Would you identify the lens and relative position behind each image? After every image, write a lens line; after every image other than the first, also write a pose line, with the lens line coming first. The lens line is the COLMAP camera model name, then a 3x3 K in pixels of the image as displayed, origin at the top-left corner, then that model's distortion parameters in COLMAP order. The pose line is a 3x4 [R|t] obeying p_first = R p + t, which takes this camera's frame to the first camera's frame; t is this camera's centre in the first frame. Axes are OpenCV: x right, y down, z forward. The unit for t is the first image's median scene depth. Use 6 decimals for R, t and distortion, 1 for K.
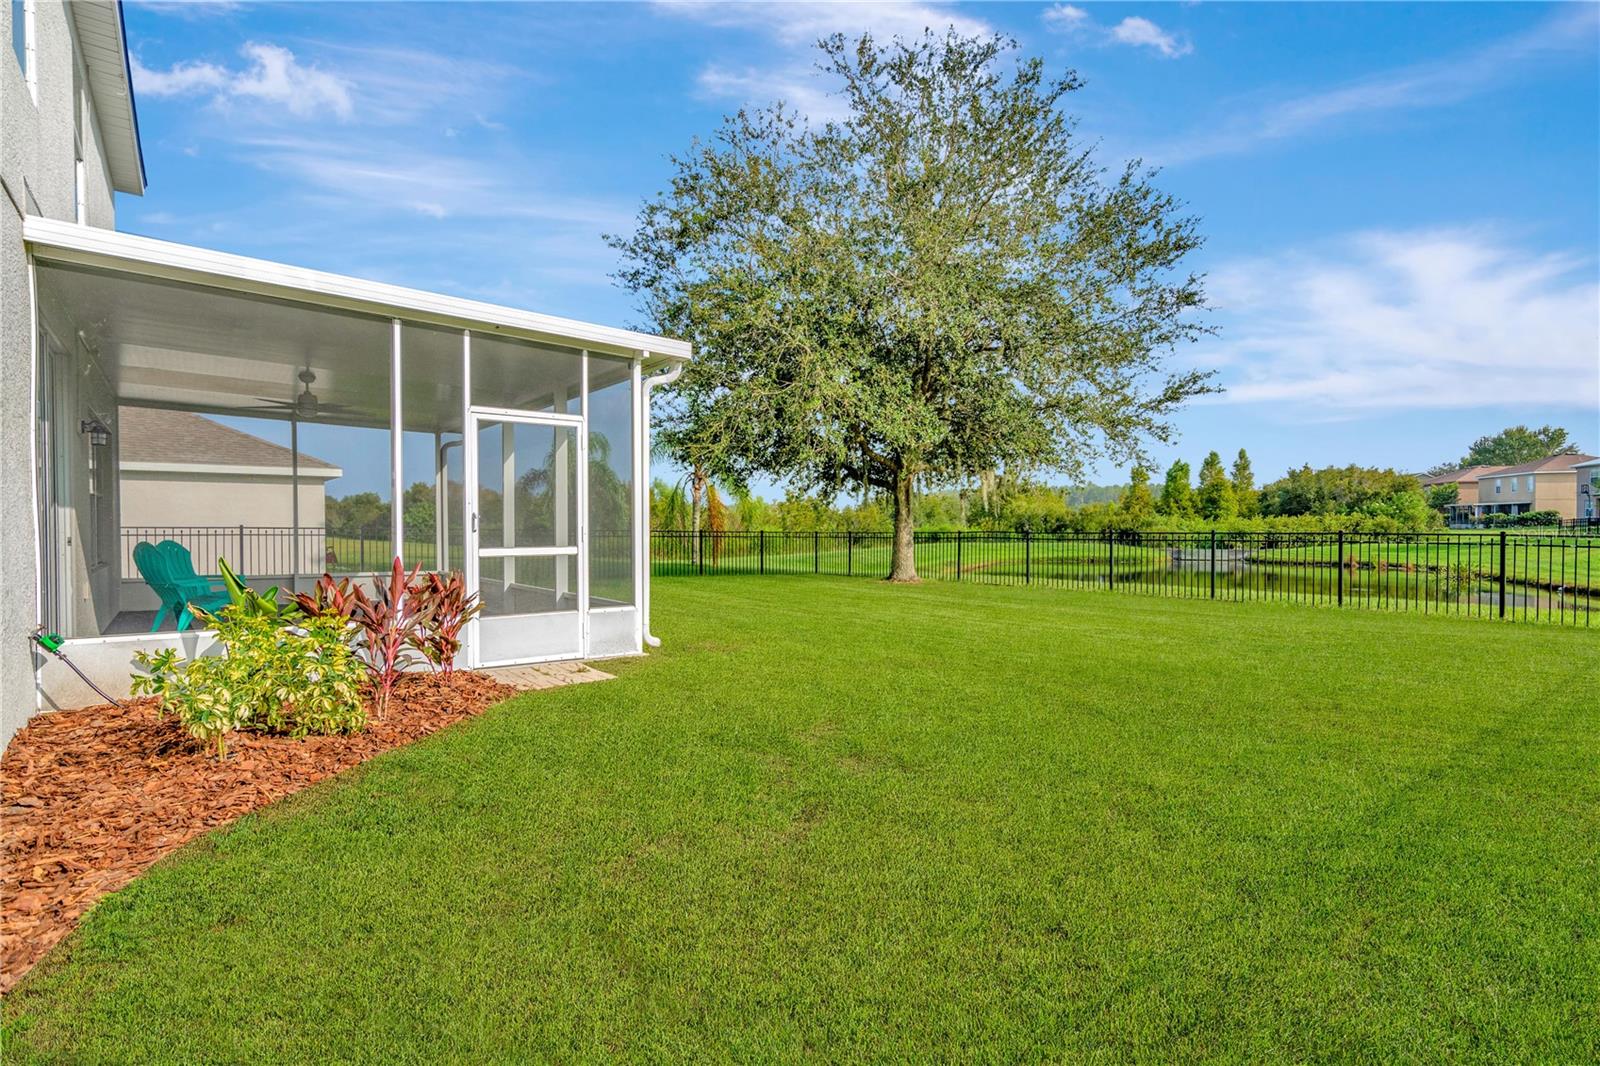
lens RADIAL K [[752.0, 0, 791.2], [0, 752.0, 533.3], [0, 0, 1]] dist [0.000910, 0.000428]
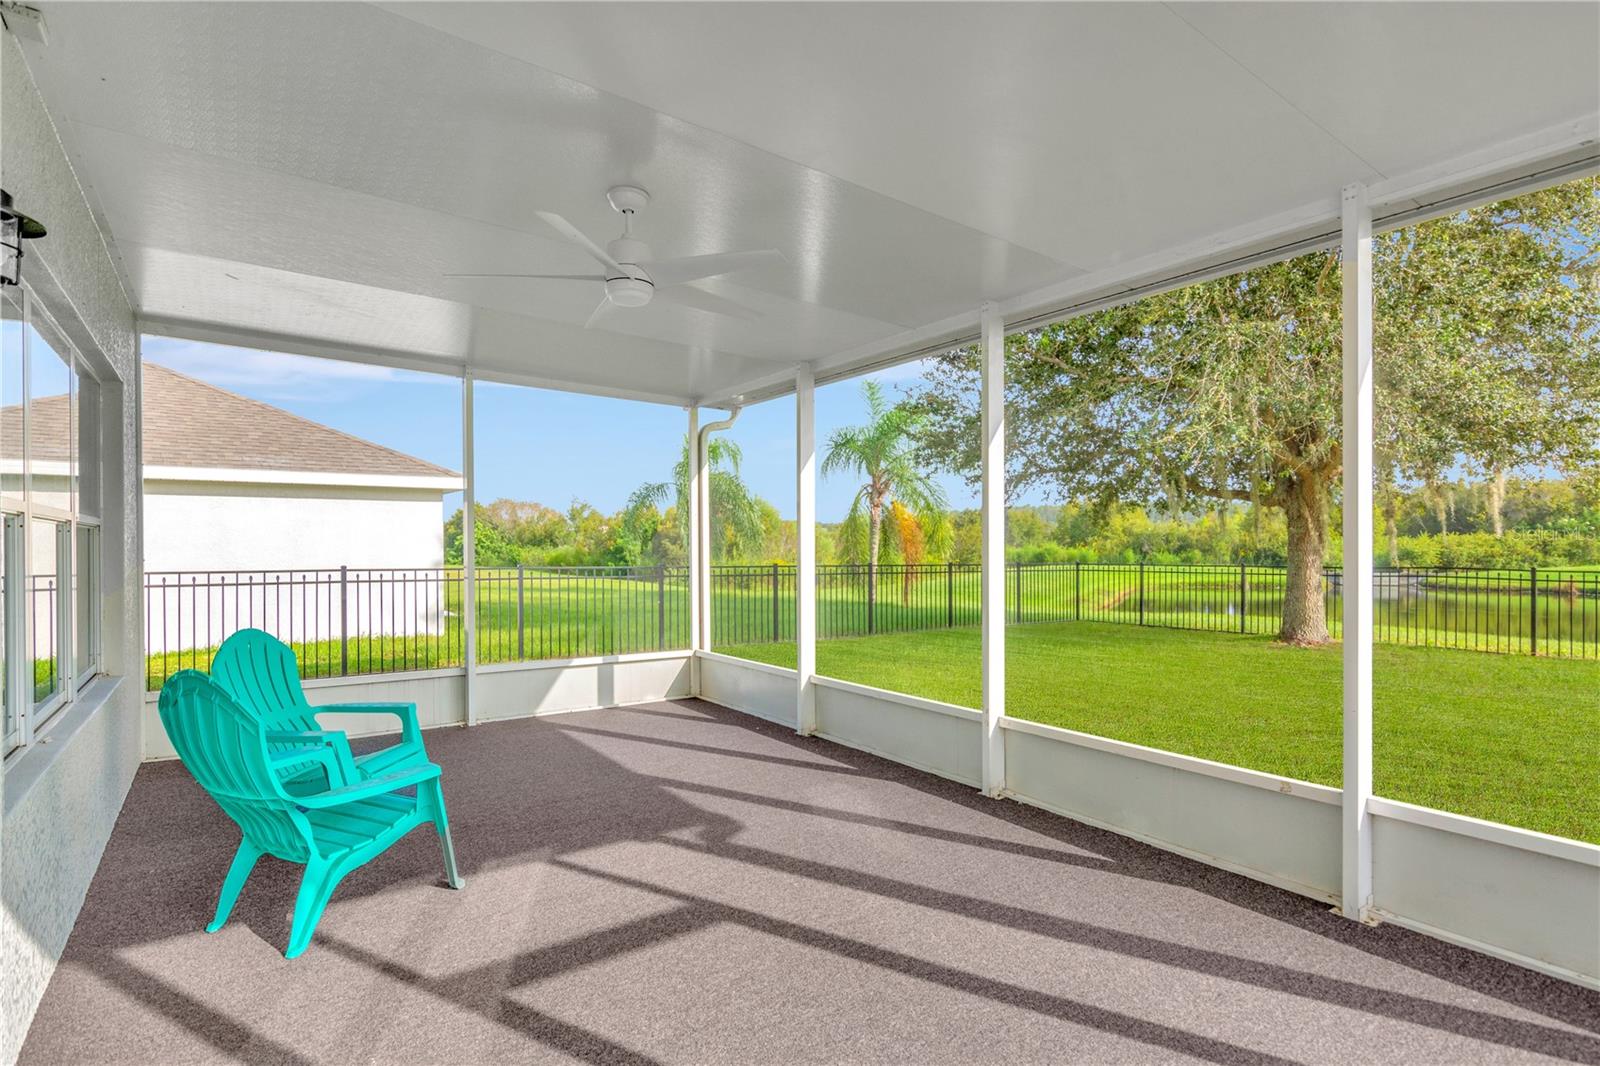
lens RADIAL K [[777.1, 0, 797.6], [0, 777.1, 536.3], [0, 0, 1]] dist [-0.001972, -0.000259]
pose [[0.998904, -0.004461, -0.046603, -0.155708], [0.003443, 0.999754, -0.021894, -0.009097], [0.046689, 0.021709, 0.998674, 0.181746]]
